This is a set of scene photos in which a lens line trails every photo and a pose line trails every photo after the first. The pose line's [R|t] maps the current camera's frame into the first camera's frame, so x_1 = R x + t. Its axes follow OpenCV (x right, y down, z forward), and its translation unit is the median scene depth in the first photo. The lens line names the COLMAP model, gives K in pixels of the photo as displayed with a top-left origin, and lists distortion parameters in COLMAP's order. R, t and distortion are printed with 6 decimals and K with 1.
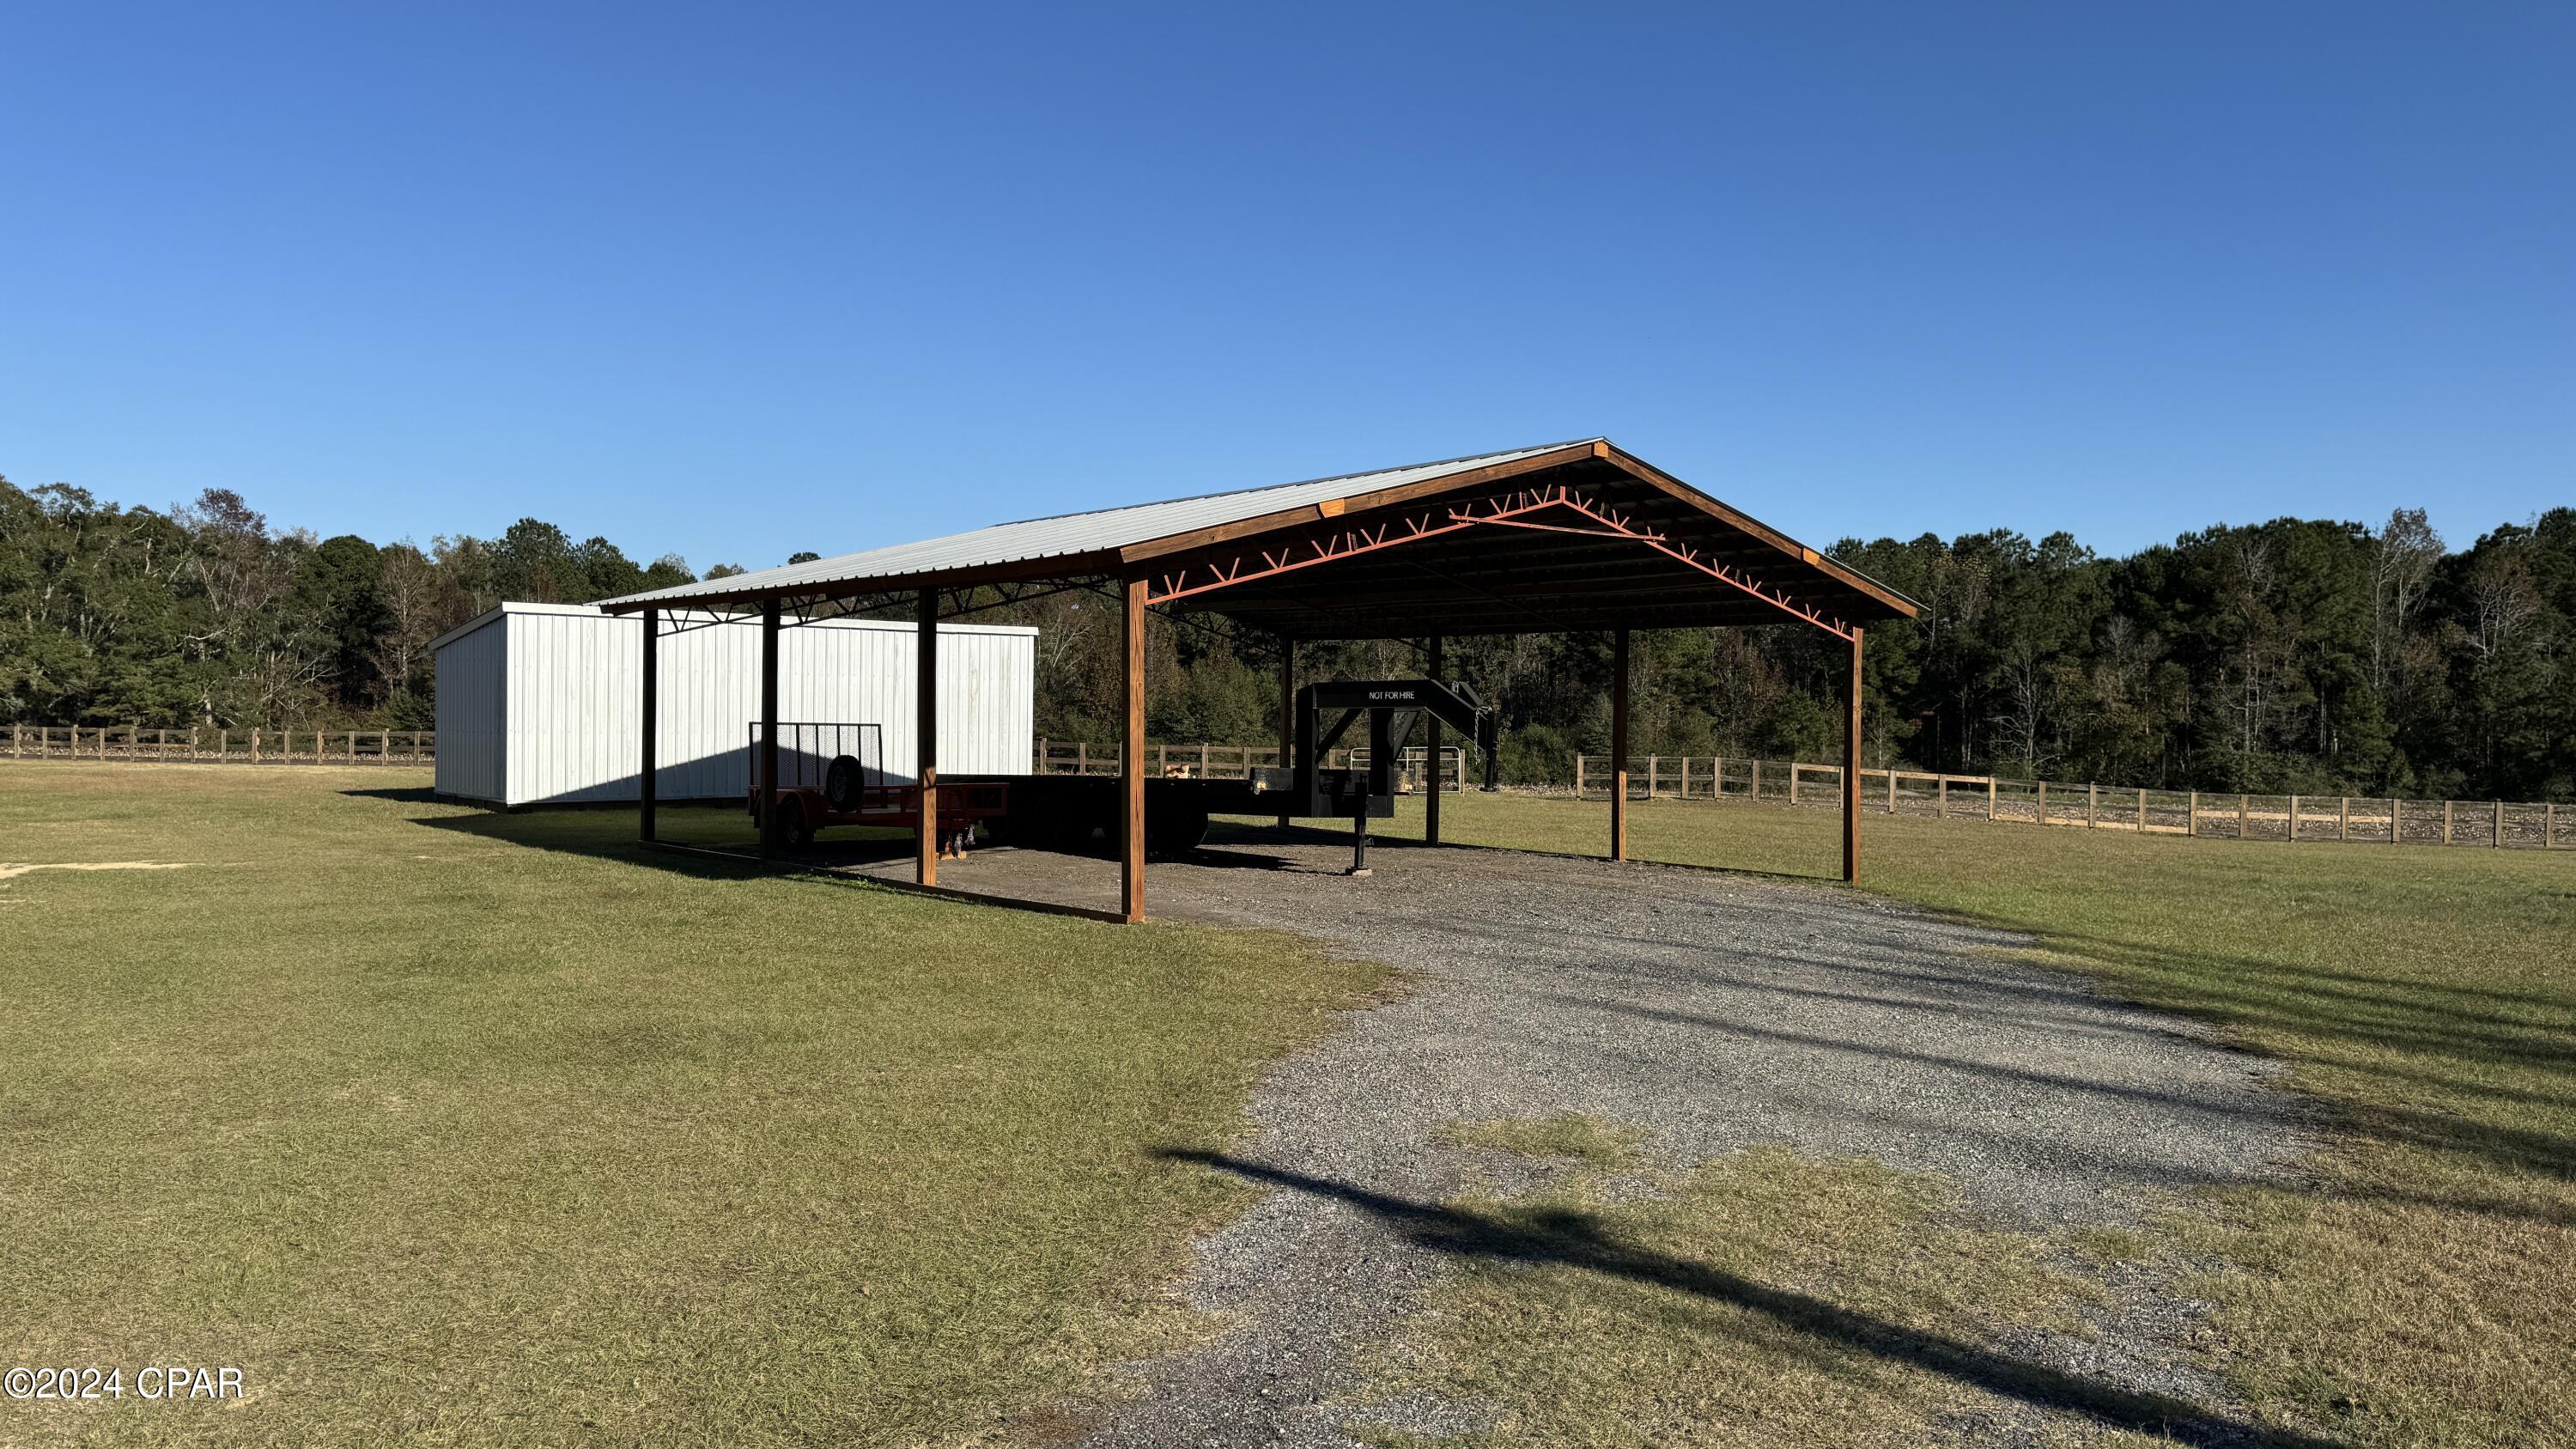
lens RADIAL K [[1821.9, 0, 1265.6], [0, 1821.9, 740.5], [0, 0, 1]] dist [0.023147, -0.003056]
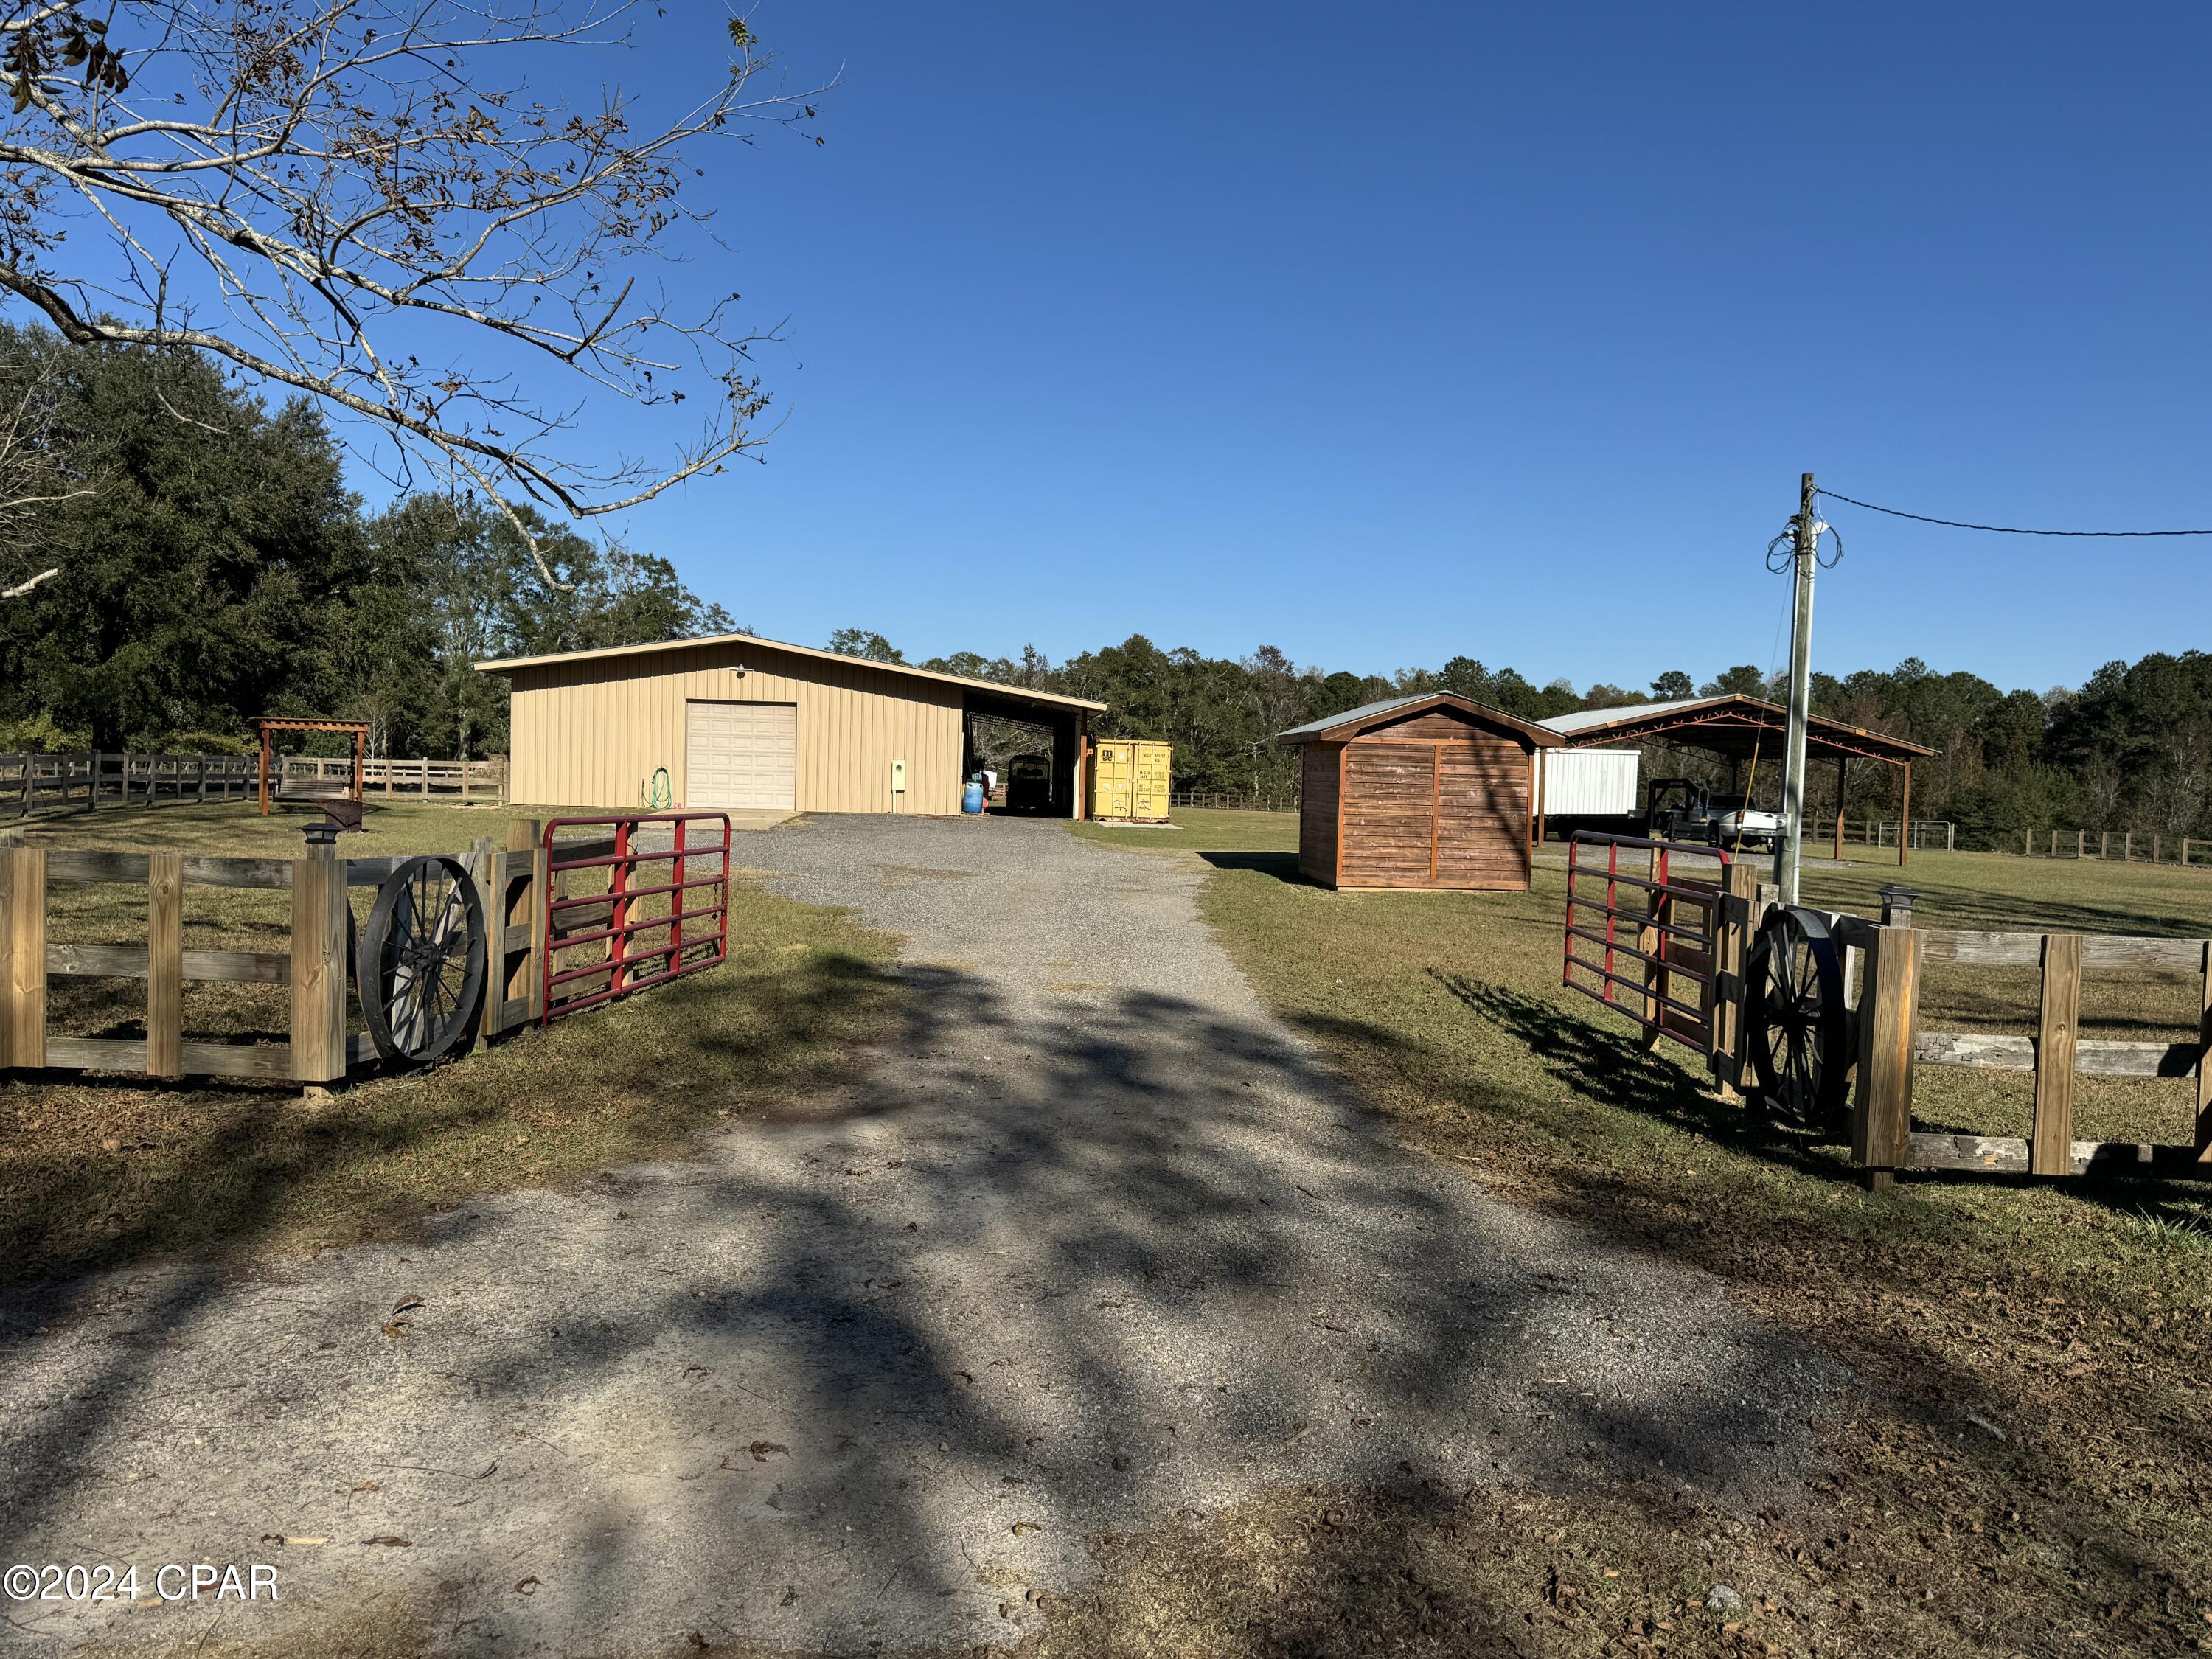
lens RADIAL K [[1604.8, 0, 1056.3], [0, 1604.8, 852.2], [0, 0, 1]] dist [0.034999, -0.052735]
pose [[0.802668, 0.042813, -0.594887, 0.101888], [-0.033415, 0.999082, 0.026816, 0.005764], [0.595489, -0.001646, 0.803362, -0.199848]]
